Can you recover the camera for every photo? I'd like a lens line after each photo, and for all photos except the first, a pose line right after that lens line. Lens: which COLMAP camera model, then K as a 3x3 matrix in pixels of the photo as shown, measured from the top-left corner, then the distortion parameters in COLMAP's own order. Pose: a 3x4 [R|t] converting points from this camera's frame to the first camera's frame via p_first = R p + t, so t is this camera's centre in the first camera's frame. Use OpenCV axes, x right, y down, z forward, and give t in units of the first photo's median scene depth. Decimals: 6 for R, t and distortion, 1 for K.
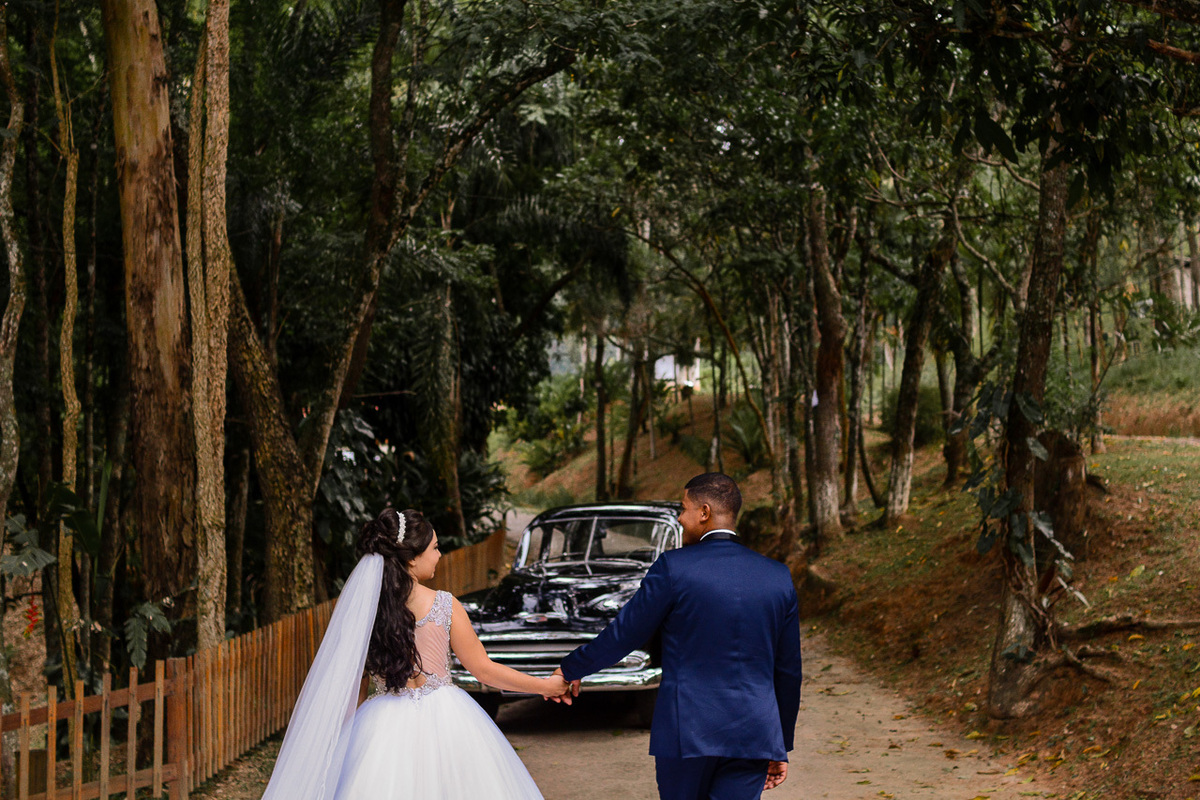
lens RADIAL K [[1636.4, 0, 646.2], [0, 1636.4, 363.0], [0, 0, 1]] dist [-0.146294, 0.153826]
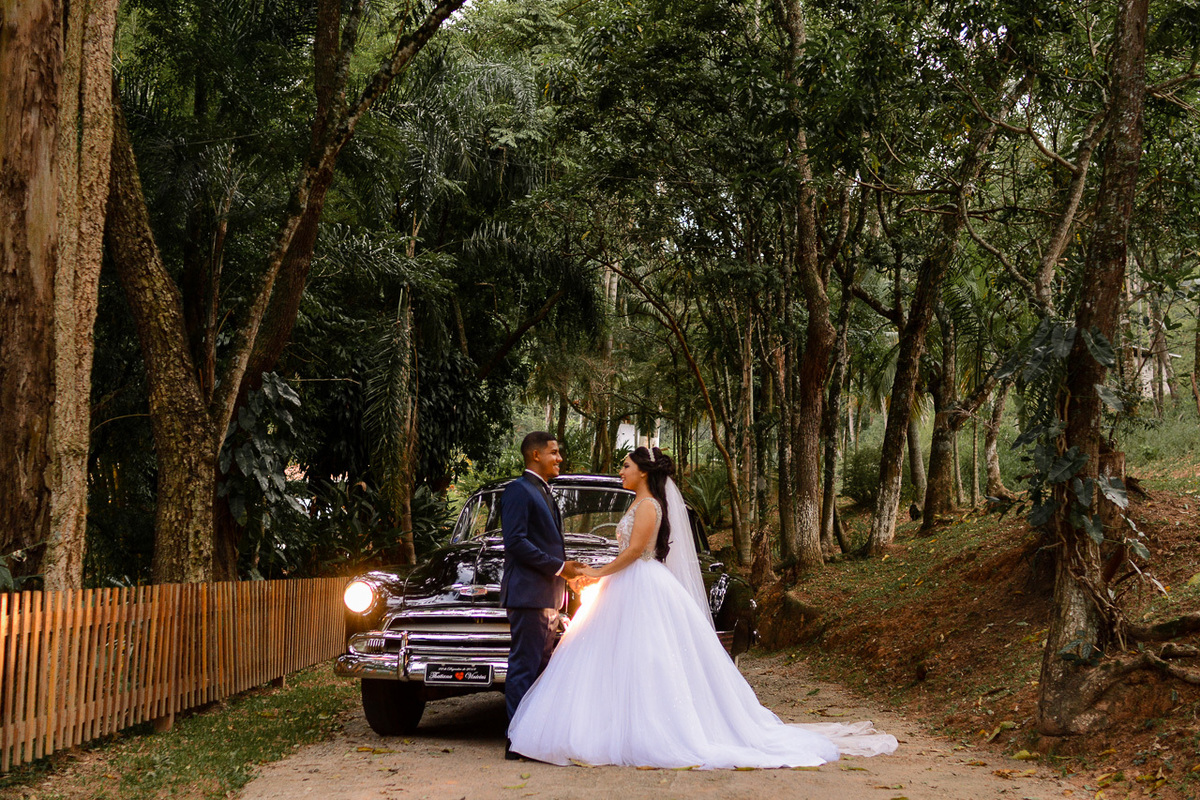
lens RADIAL K [[1552.8, 0, 600.0], [0, 1552.8, 400.0], [0, 0, 1]] dist [-0.138198, 0.134468]
pose [[0.999268, 0.037918, -0.005136, -0.004093], [-0.038066, 0.998738, -0.032773, 0.073641], [0.003887, 0.032944, 0.999450, 0.205426]]
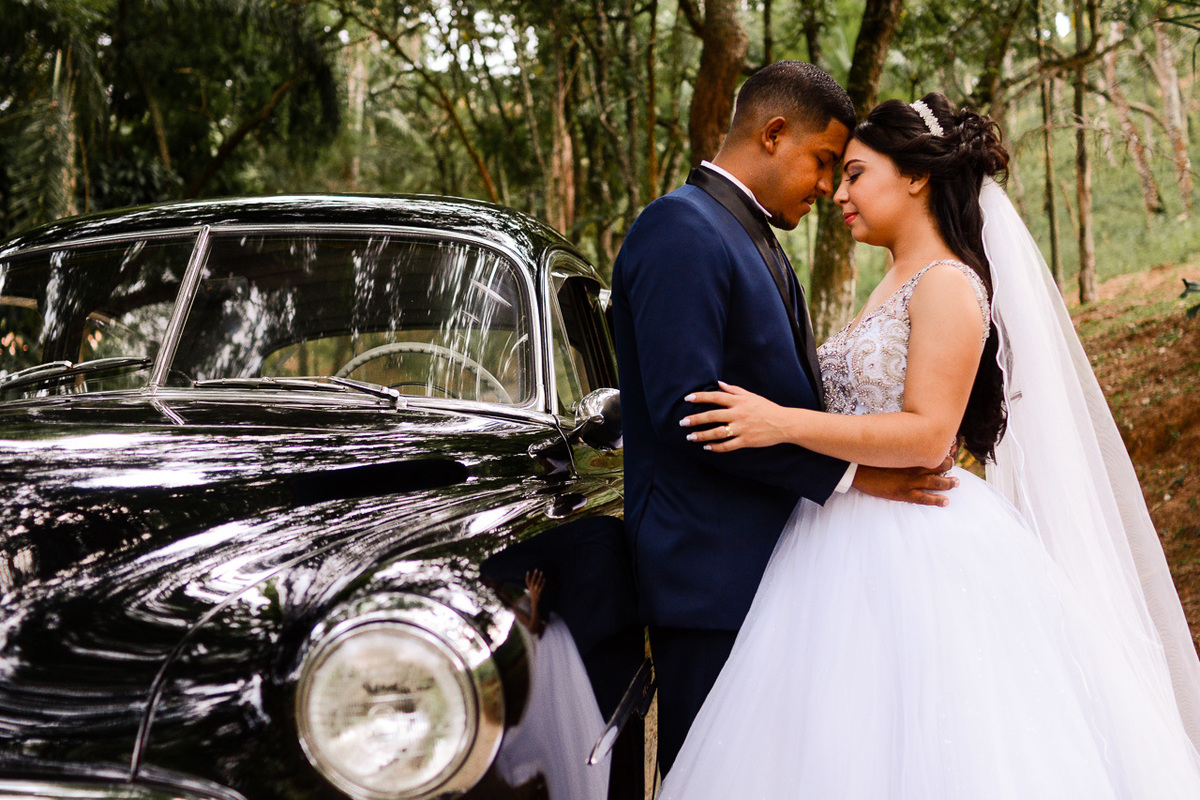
lens RADIAL K [[1636.4, 0, 646.2], [0, 1636.4, 363.0], [0, 0, 1]] dist [-0.146294, 0.153826]
pose [[0.984108, 0.006138, 0.177467, -0.007179], [-0.011787, 0.999456, 0.030796, 0.104119], [-0.177182, -0.032398, 0.983645, 0.724362]]
